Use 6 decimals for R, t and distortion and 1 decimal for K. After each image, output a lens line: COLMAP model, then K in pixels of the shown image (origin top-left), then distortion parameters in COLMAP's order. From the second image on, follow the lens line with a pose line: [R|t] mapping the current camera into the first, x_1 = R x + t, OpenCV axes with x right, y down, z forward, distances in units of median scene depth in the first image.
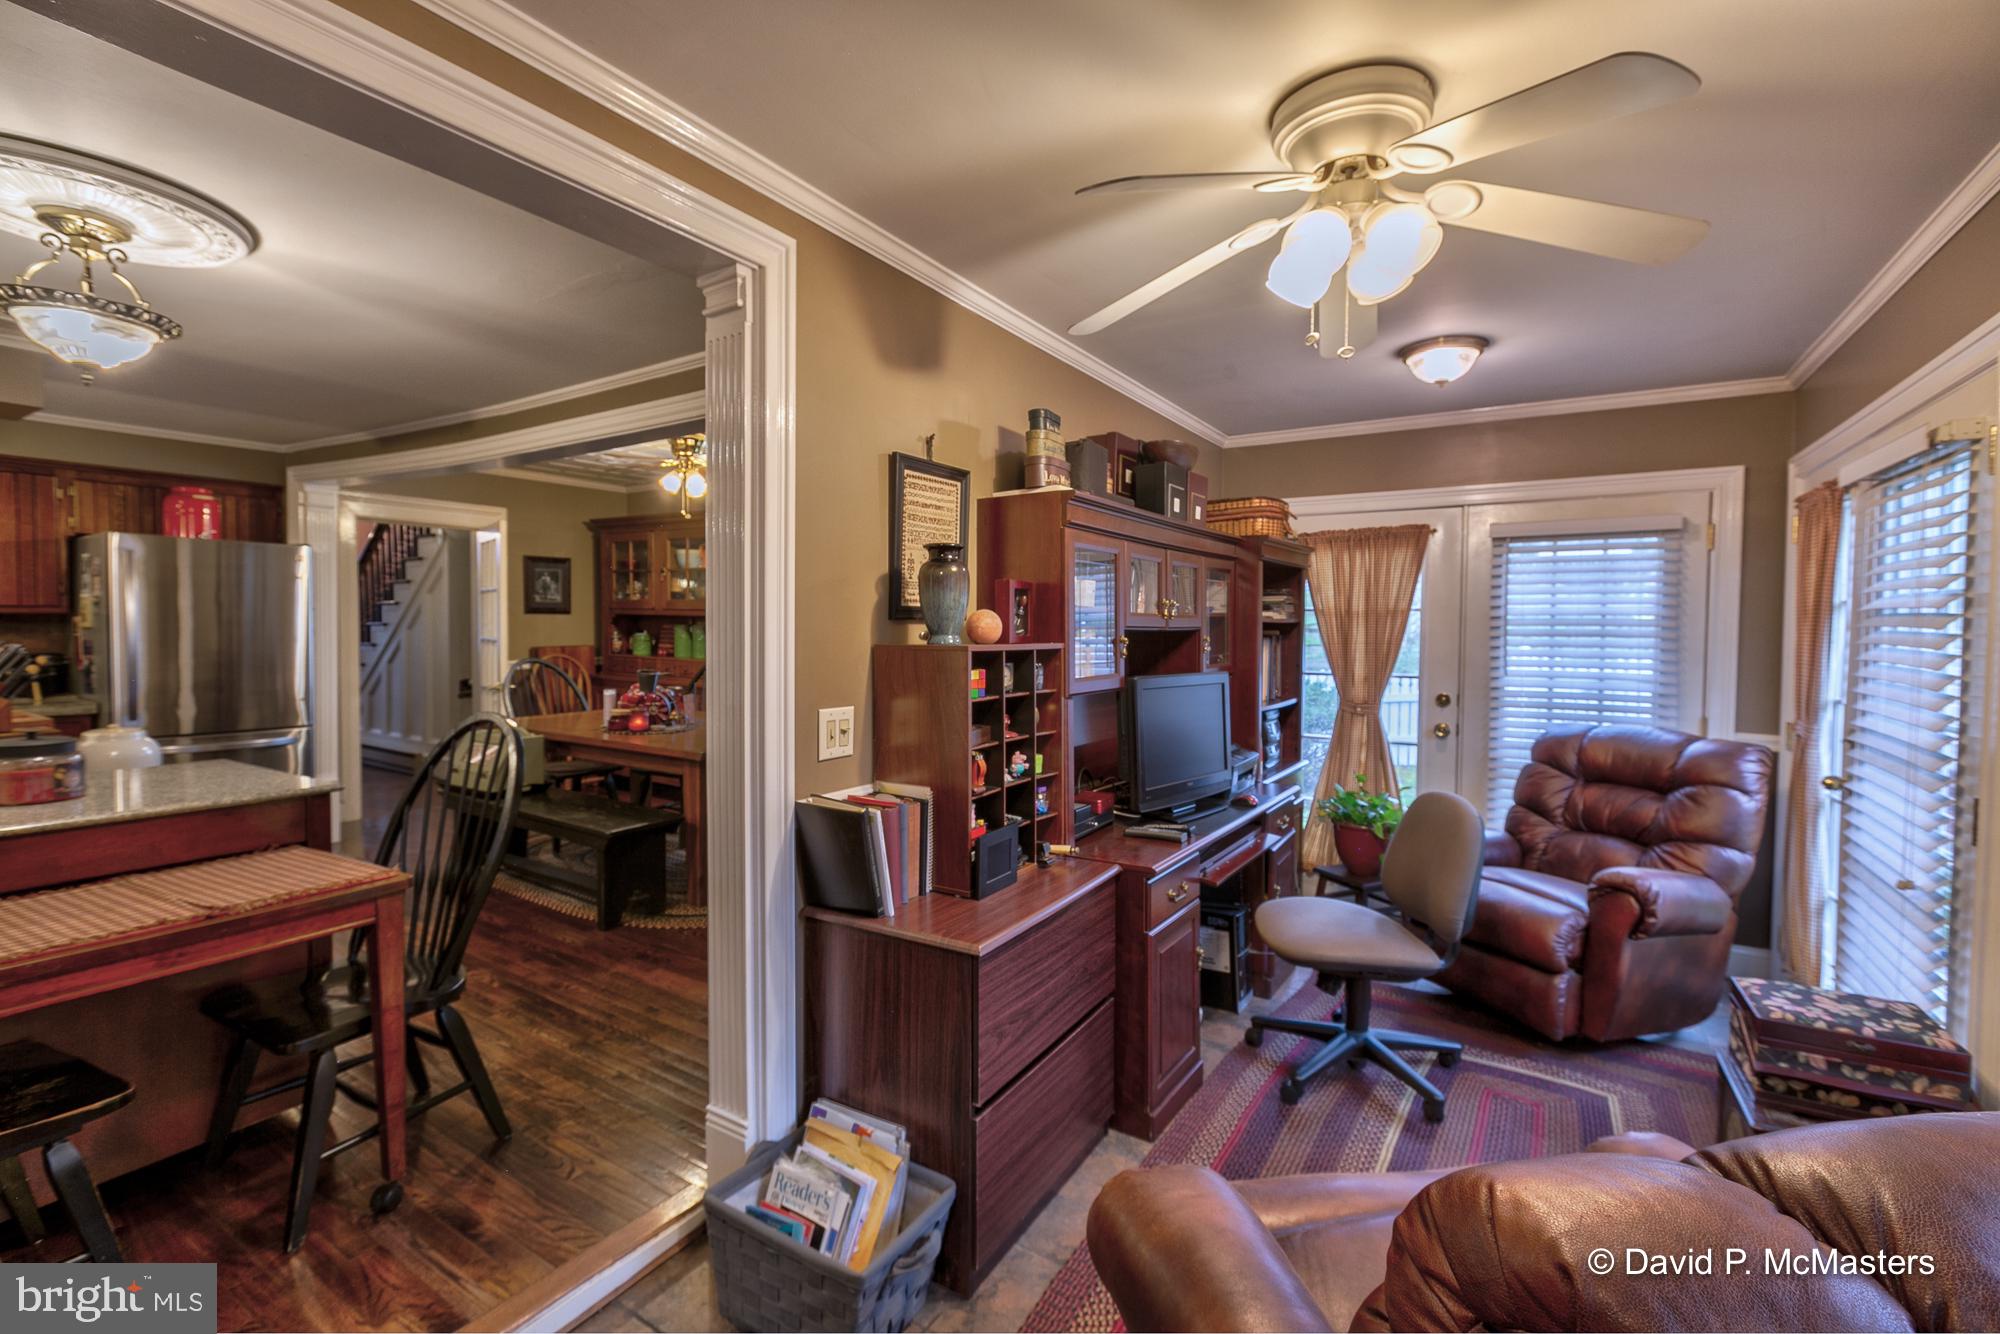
lens RADIAL K [[919.1, 0, 1002.3], [0, 919.1, 655.6], [0, 0, 1]] dist [-0.000443, -0.001003]
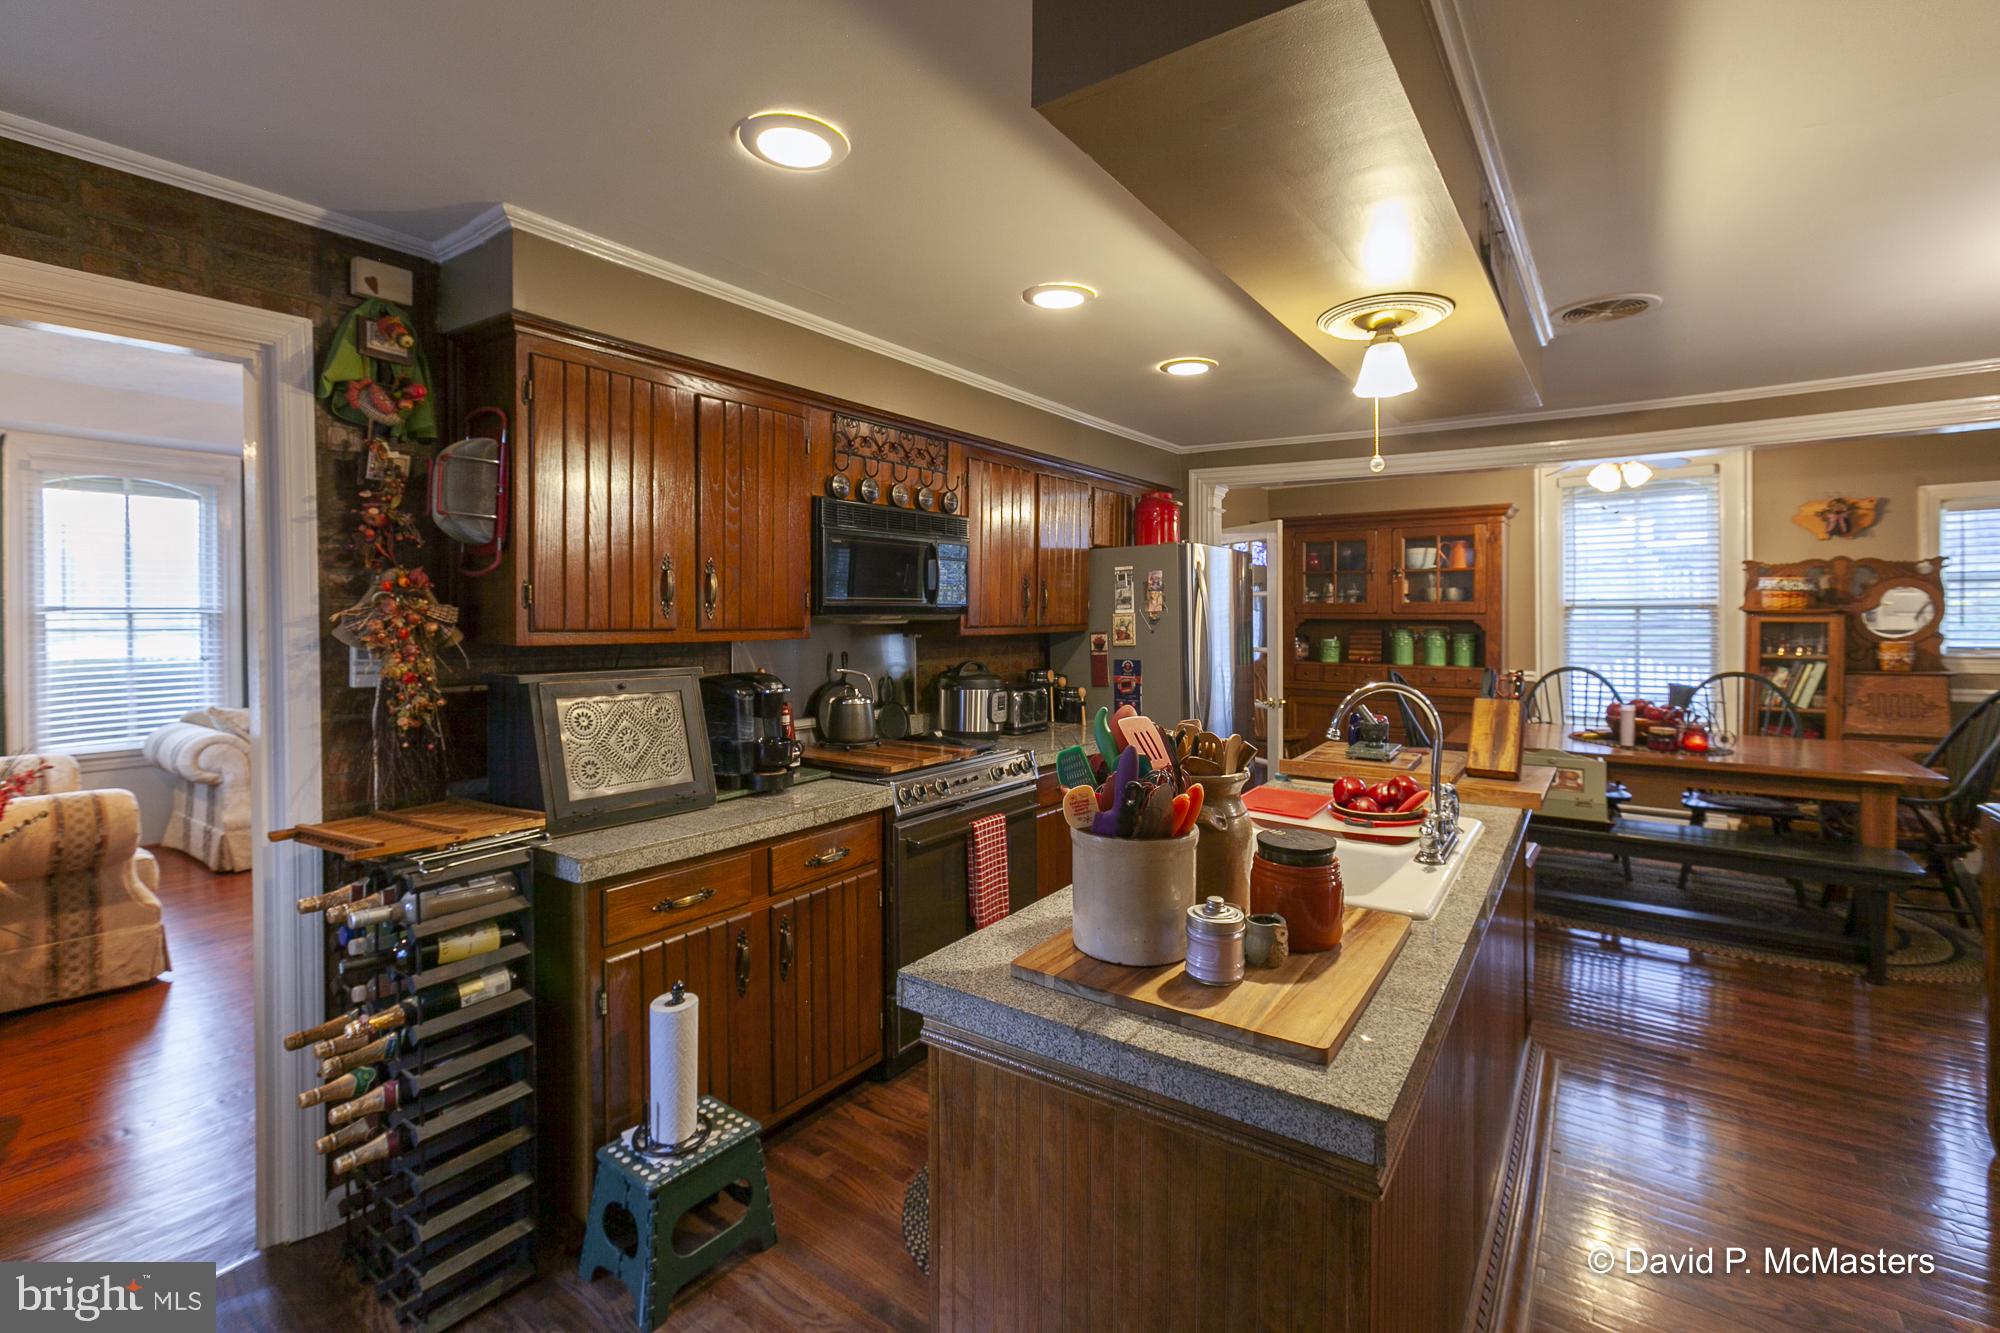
lens RADIAL K [[936.6, 0, 972.2], [0, 936.6, 631.8], [0, 0, 1]] dist [0.007927, -0.004018]
pose [[0.999040, -0.016673, -0.040513, -0.735963], [0.015919, 0.999696, -0.018849, -0.019561], [0.040815, 0.018186, 0.999001, 0.031192]]
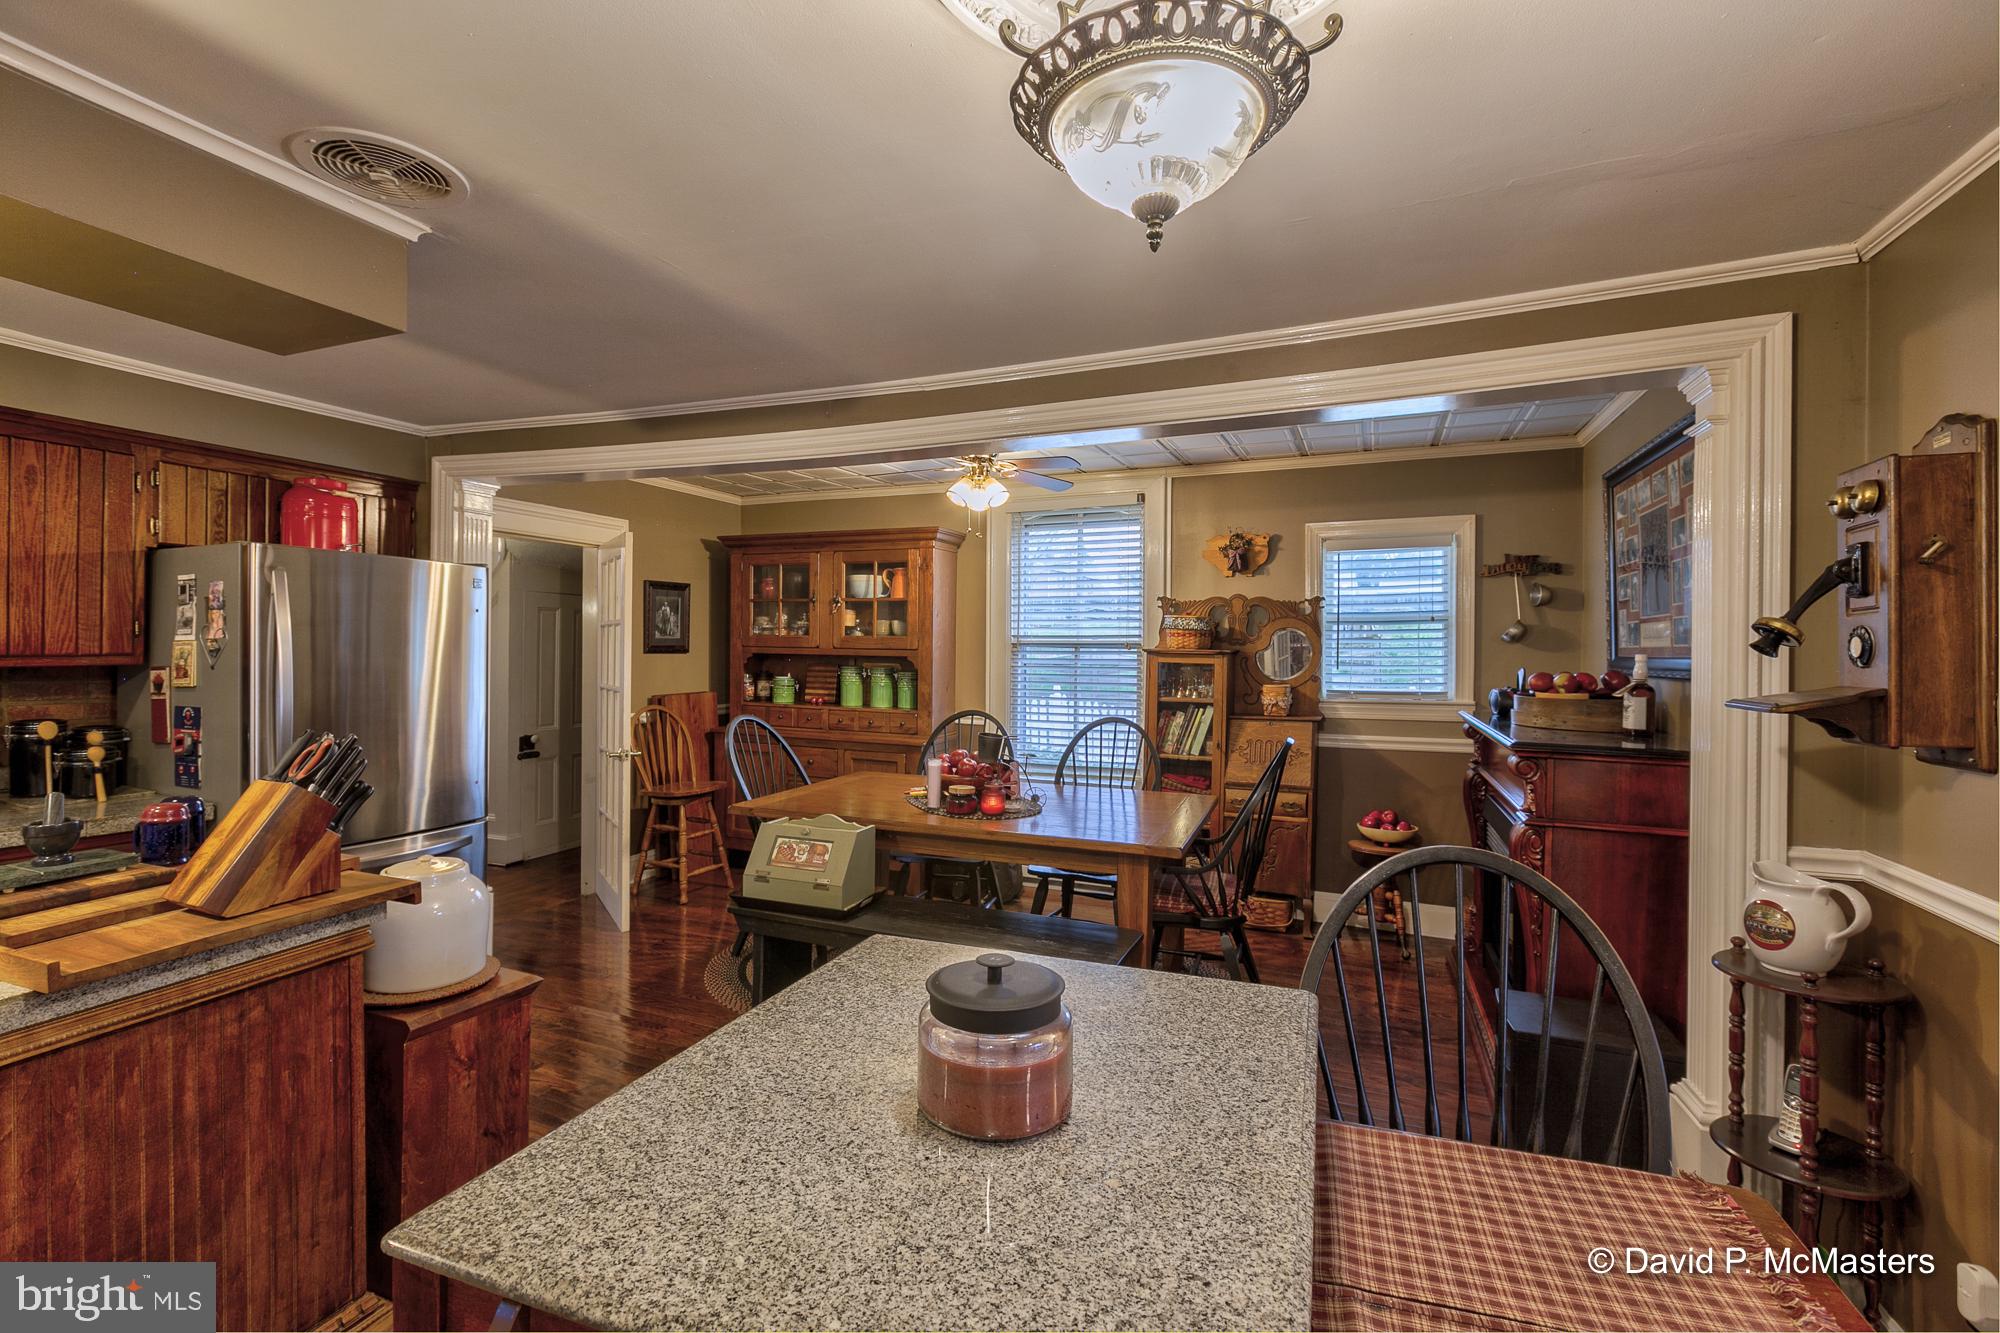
lens RADIAL K [[919.1, 0, 1002.3], [0, 919.1, 655.1], [0, 0, 1]] dist [-0.000443, -0.001003]
pose [[0.983033, -0.004111, 0.183385, -0.359996], [0.009117, 0.999608, -0.026464, -0.020369], [-0.183204, 0.027687, 0.982685, 0.164775]]
